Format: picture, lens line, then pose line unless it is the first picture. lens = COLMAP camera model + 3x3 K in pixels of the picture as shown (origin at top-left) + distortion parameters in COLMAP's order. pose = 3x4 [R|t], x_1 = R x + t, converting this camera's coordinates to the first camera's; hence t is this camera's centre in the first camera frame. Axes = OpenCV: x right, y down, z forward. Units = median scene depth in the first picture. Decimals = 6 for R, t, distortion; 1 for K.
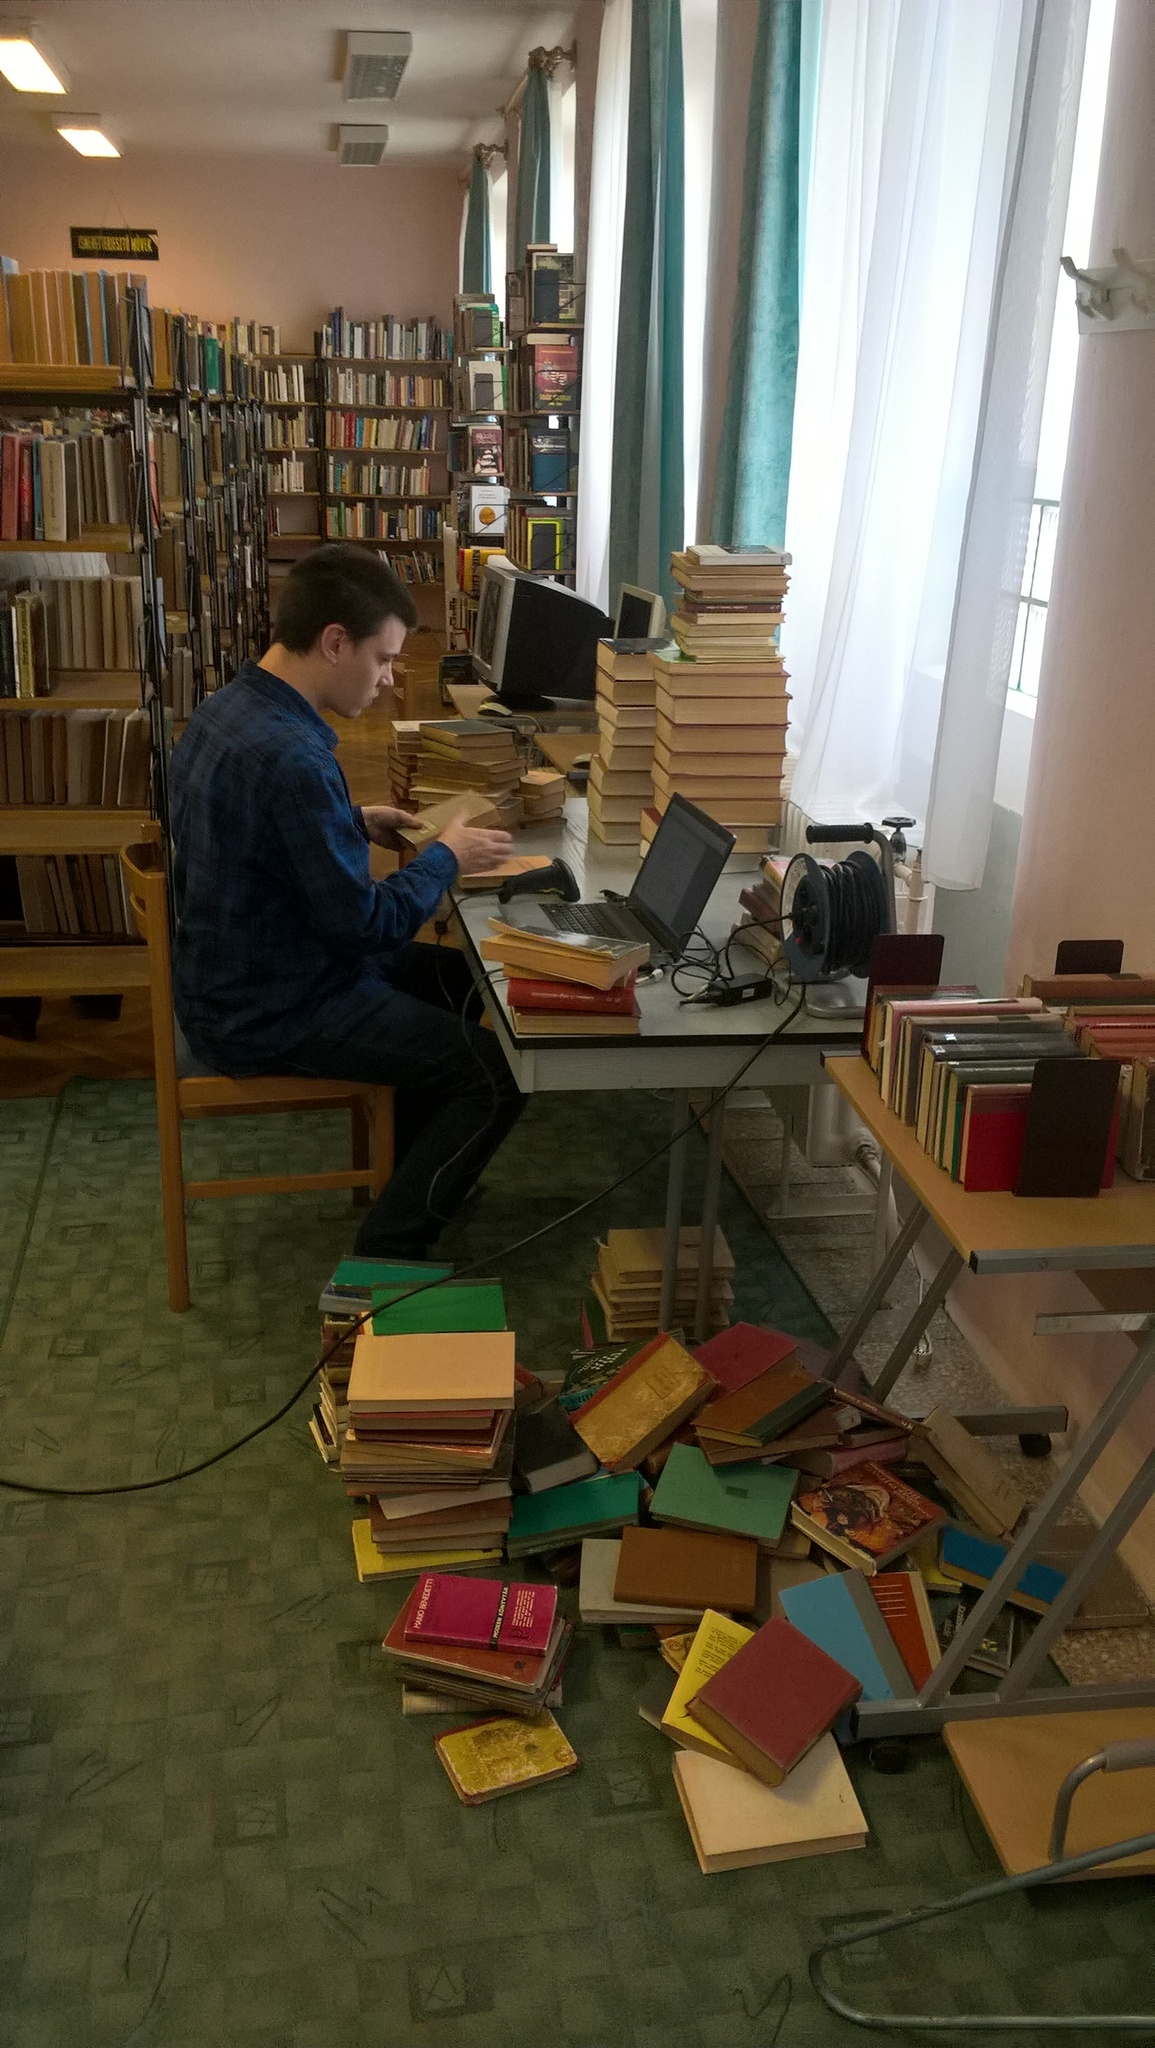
lens RADIAL K [[1742.8, 0, 577.5], [0, 1742.8, 1024.0], [0, 0, 1]] dist [0.029442, -0.072589]
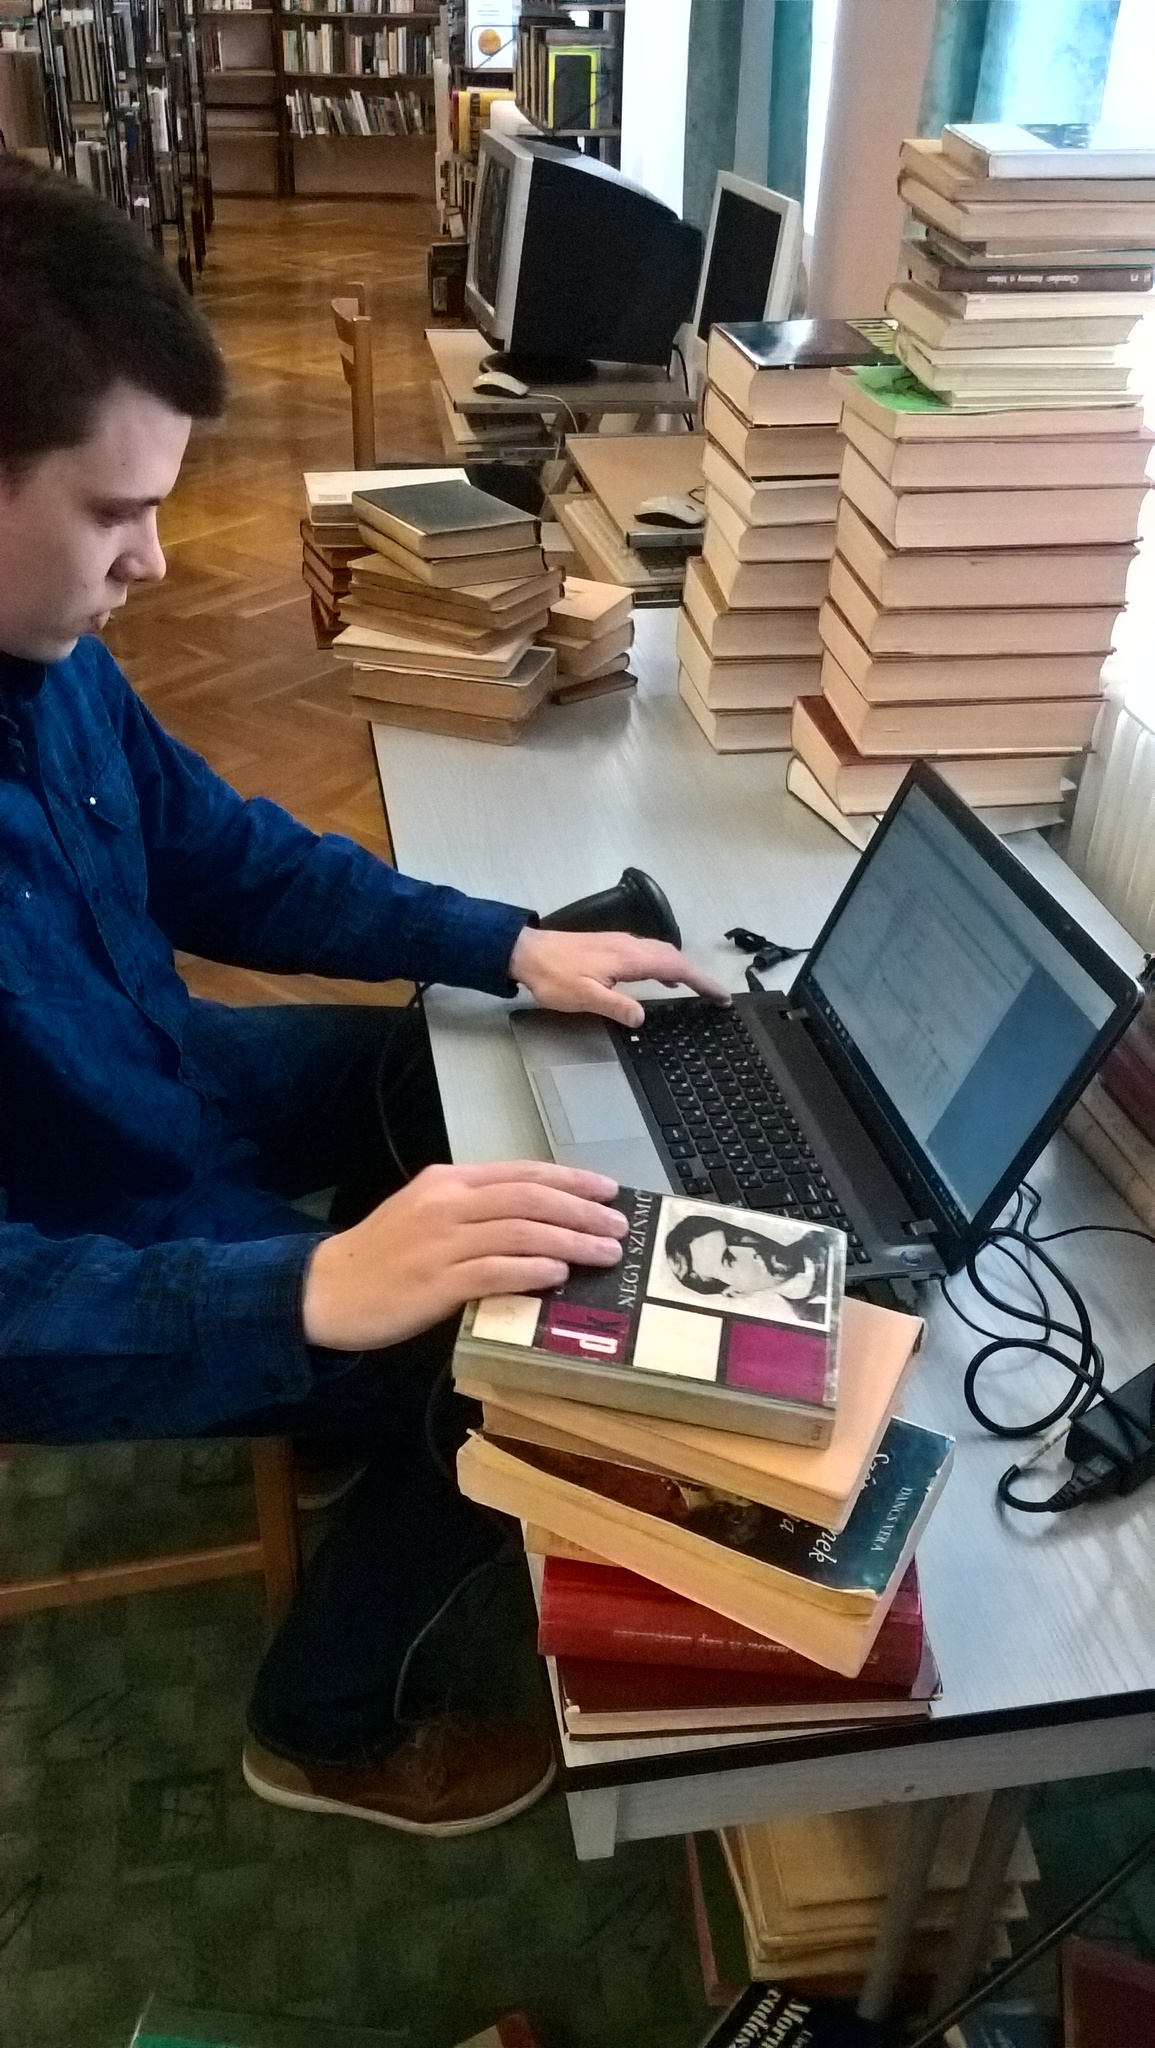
lens RADIAL K [[1742.8, 0, 577.5], [0, 1742.8, 1024.0], [0, 0, 1]] dist [0.029442, -0.072589]
pose [[0.999971, 0.001819, -0.007393, -0.010708], [-0.000087, 0.973689, 0.227880, -0.070869], [0.007613, -0.227873, 0.973661, 0.240920]]
